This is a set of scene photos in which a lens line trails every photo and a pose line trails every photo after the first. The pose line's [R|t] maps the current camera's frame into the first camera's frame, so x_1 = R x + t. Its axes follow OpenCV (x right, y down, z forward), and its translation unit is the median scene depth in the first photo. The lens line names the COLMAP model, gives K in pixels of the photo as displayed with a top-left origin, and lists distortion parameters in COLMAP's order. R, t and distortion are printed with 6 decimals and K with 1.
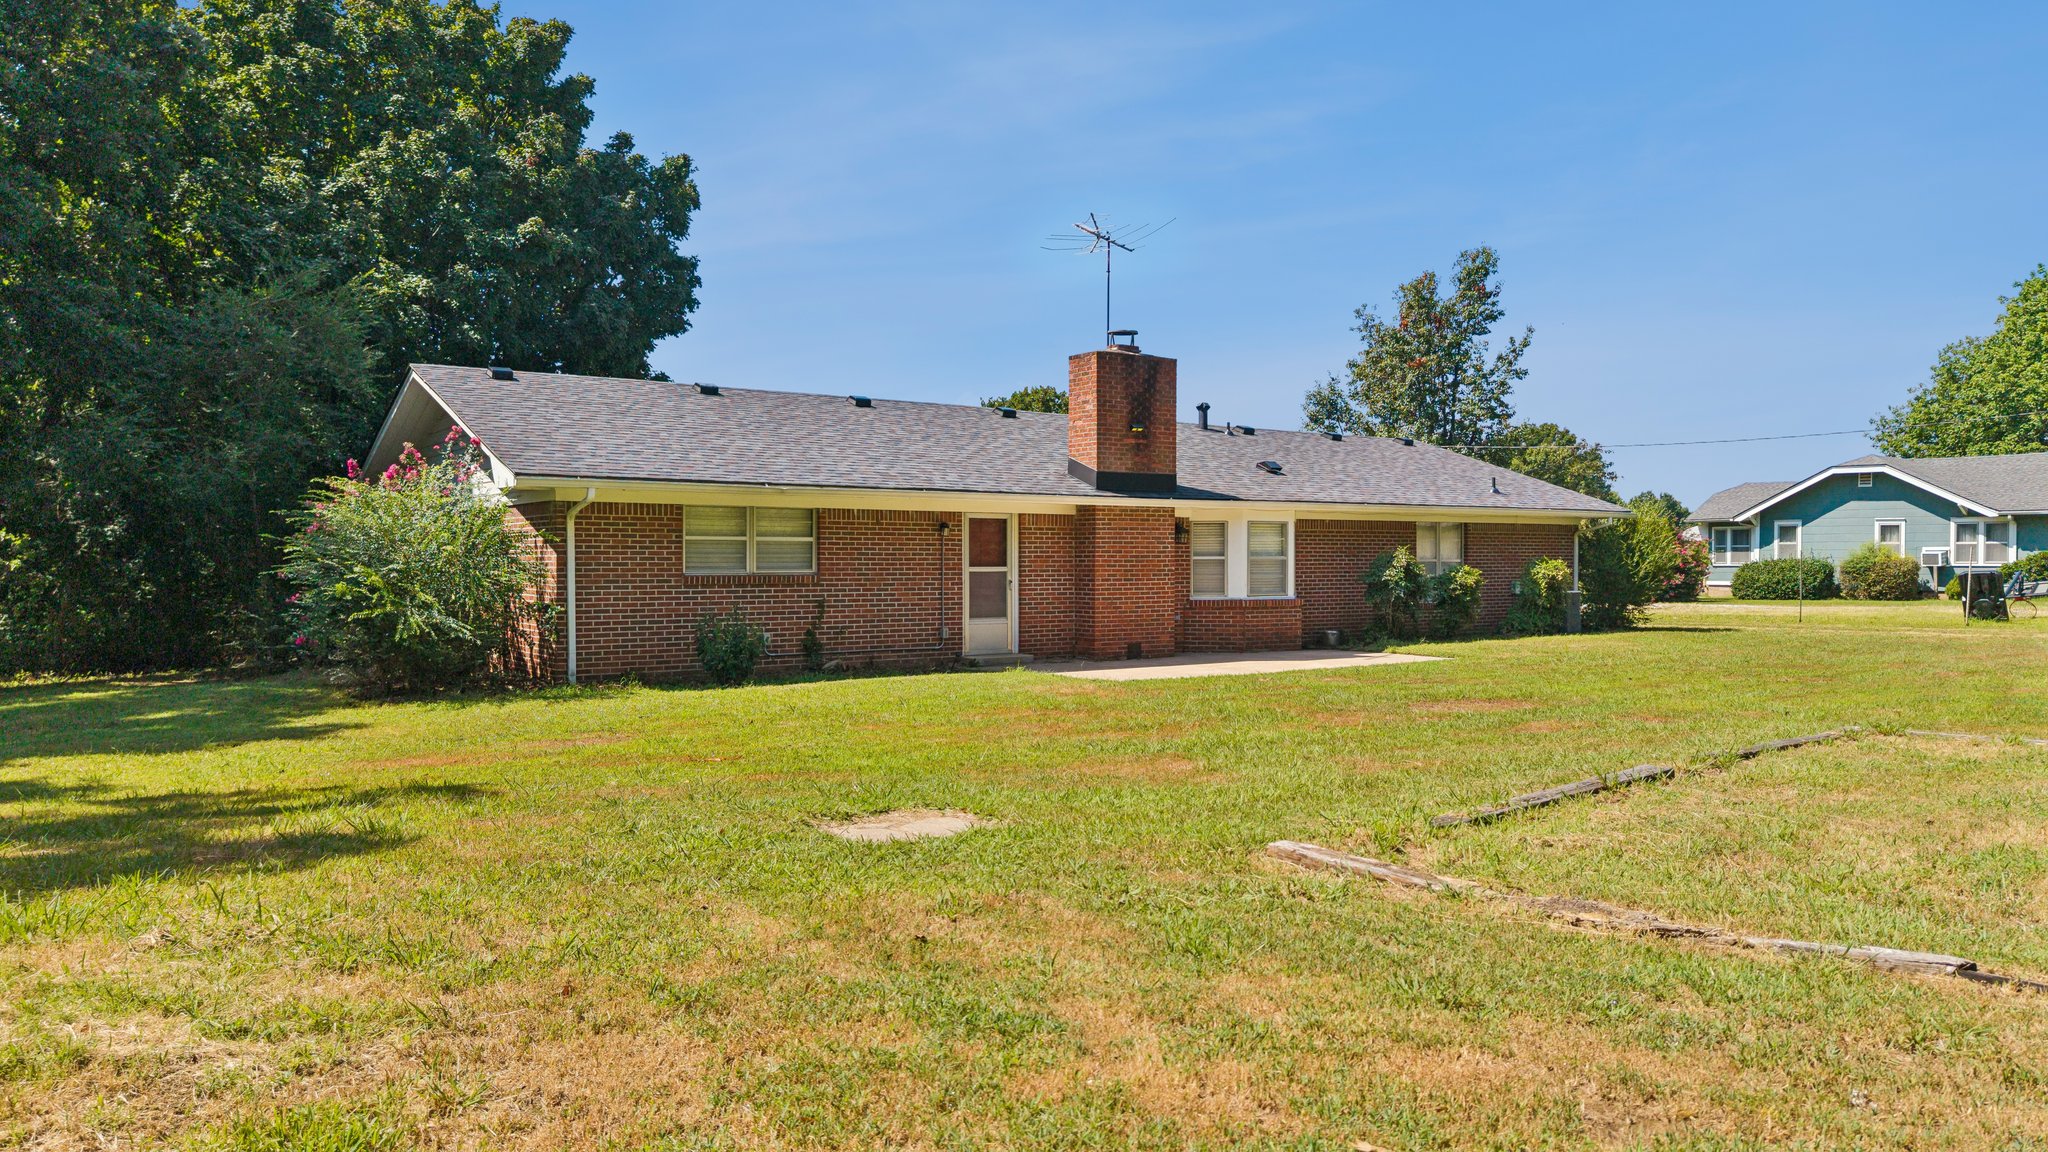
lens RADIAL K [[1417.1, 0, 1035.8], [0, 1417.1, 586.9], [0, 0, 1]] dist [0.018136, -0.021394]
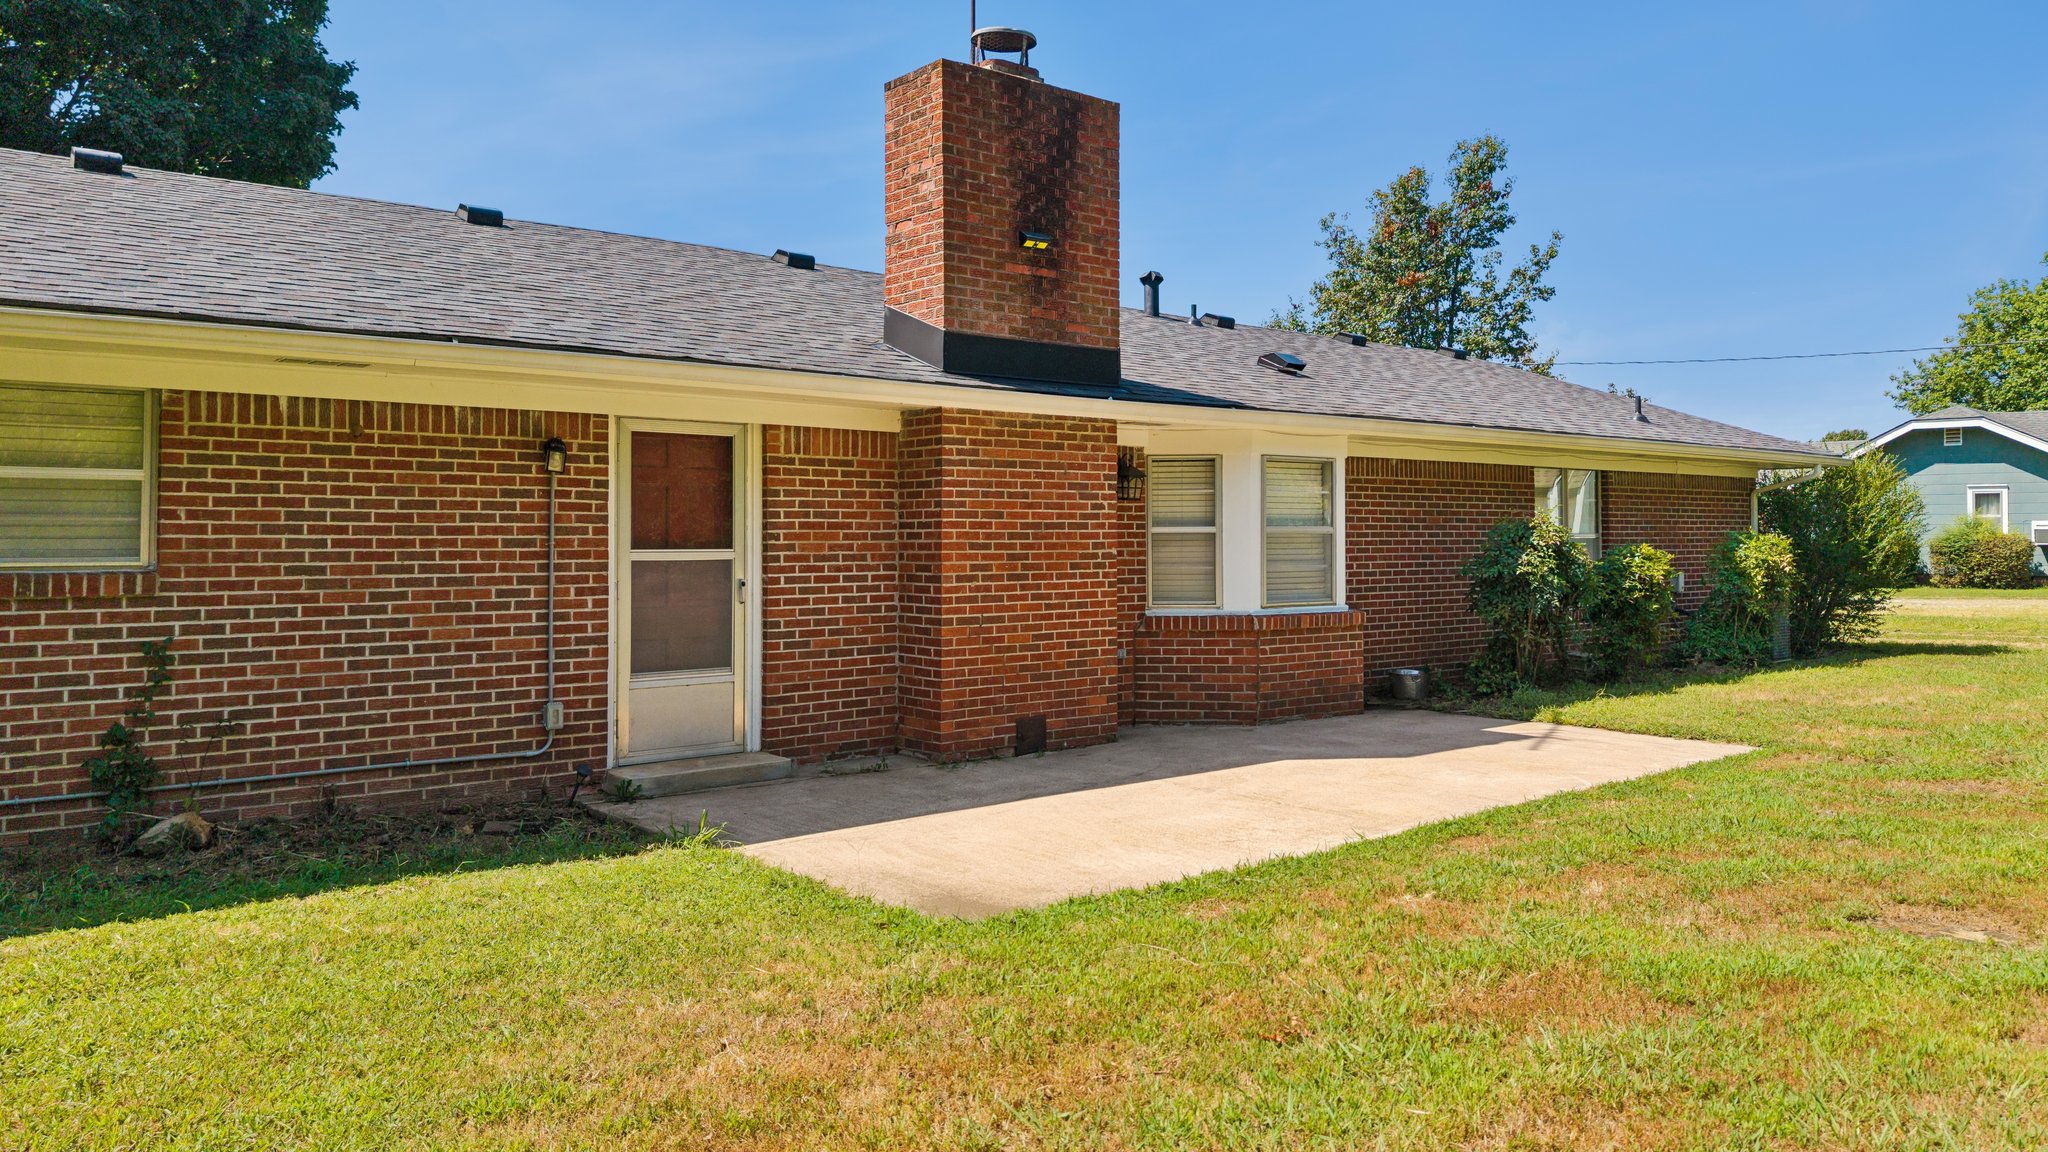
lens RADIAL K [[1380.5, 0, 1030.7], [0, 1380.5, 542.3], [0, 0, 1]] dist [0.133523, -0.343113]
pose [[0.998264, -0.001546, 0.058878, 0.040591], [0.002587, 0.999842, -0.017607, -0.007788], [-0.058842, 0.017729, 0.998110, 0.520070]]
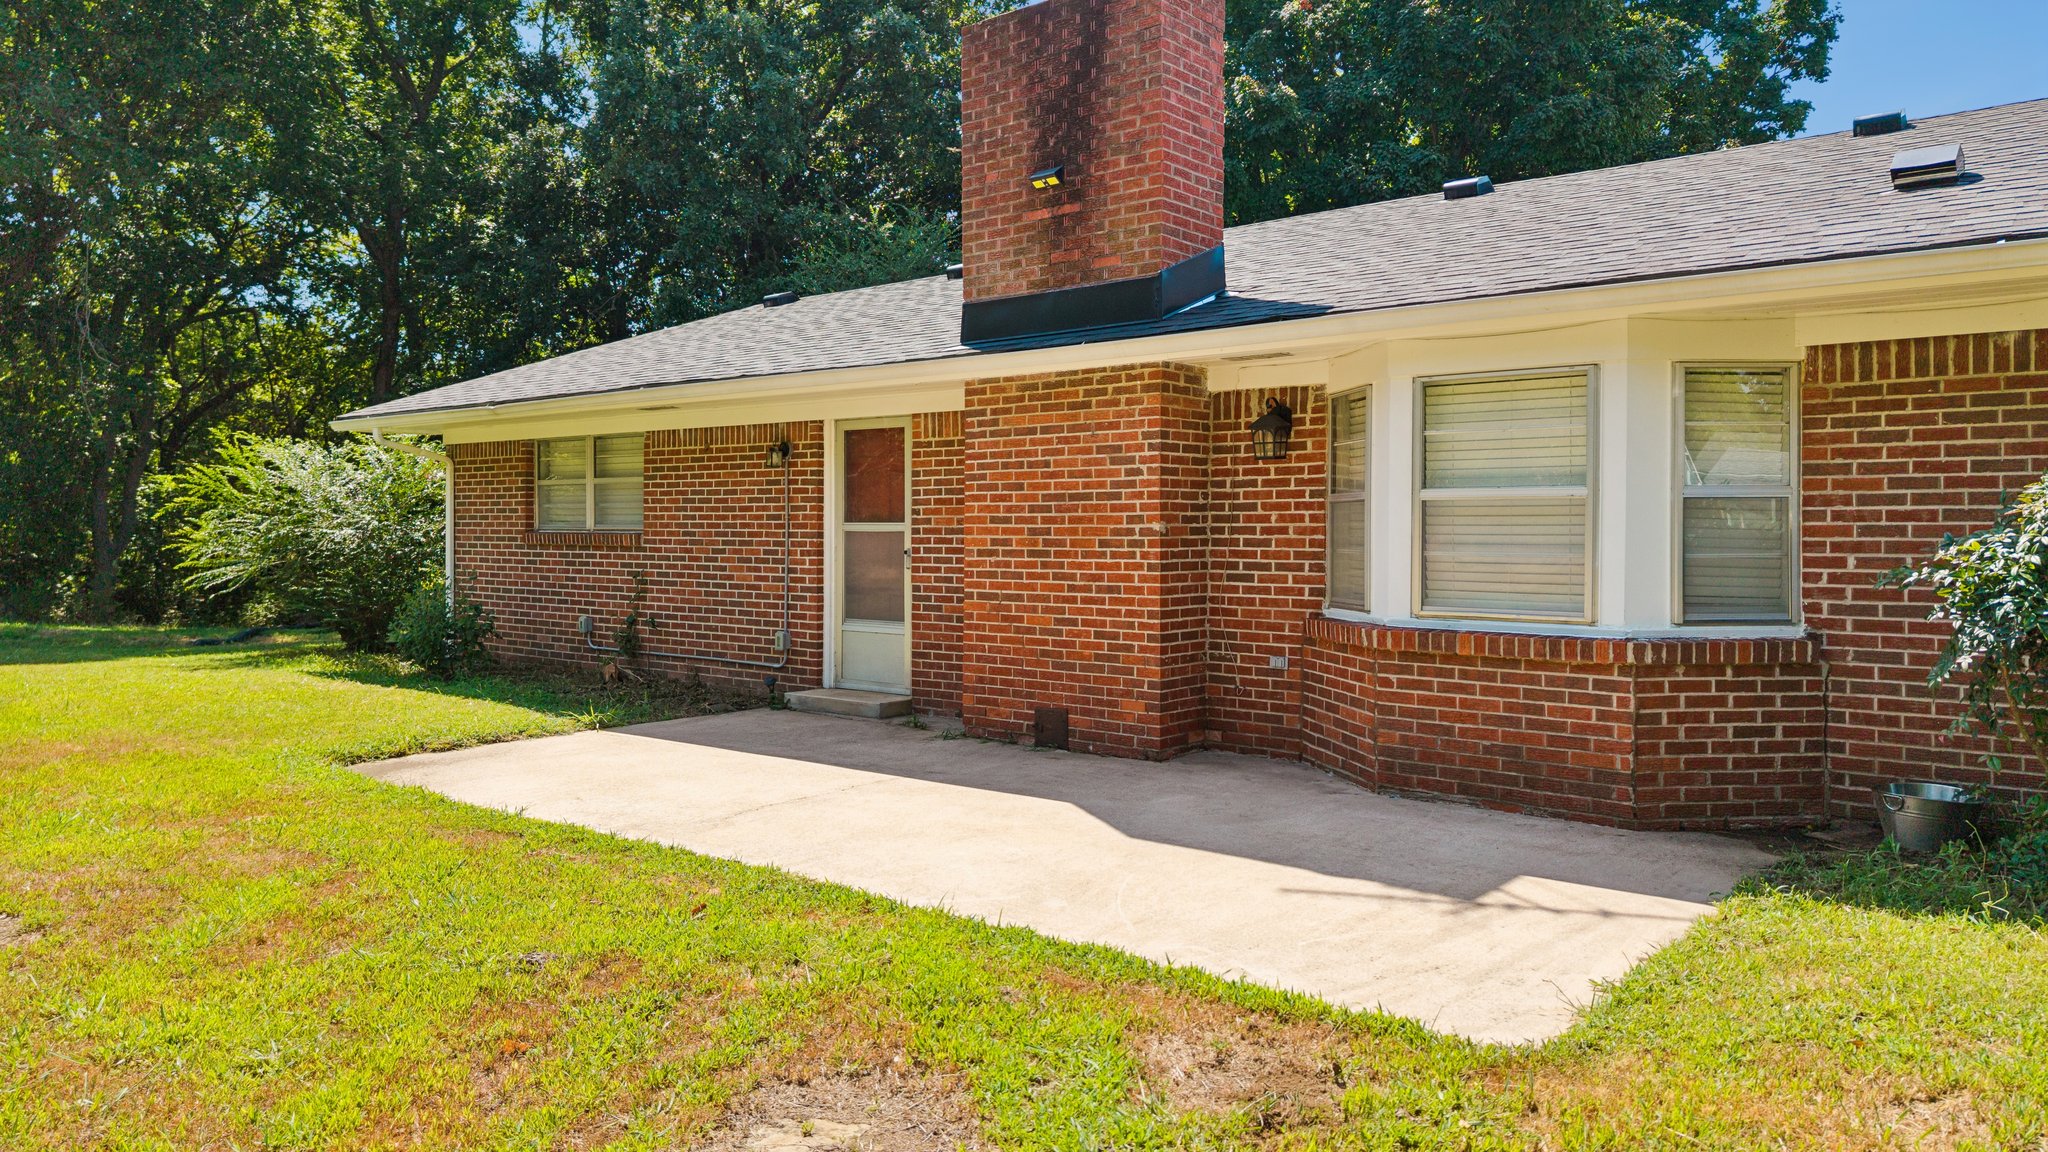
lens RADIAL K [[1417.1, 0, 1035.8], [0, 1417.1, 586.9], [0, 0, 1]] dist [0.018136, -0.021394]
pose [[0.231443, 0.043498, -0.971876, 0.435291], [-0.017640, 0.999023, 0.040512, -0.011248], [0.972689, 0.007767, 0.231984, 0.838516]]
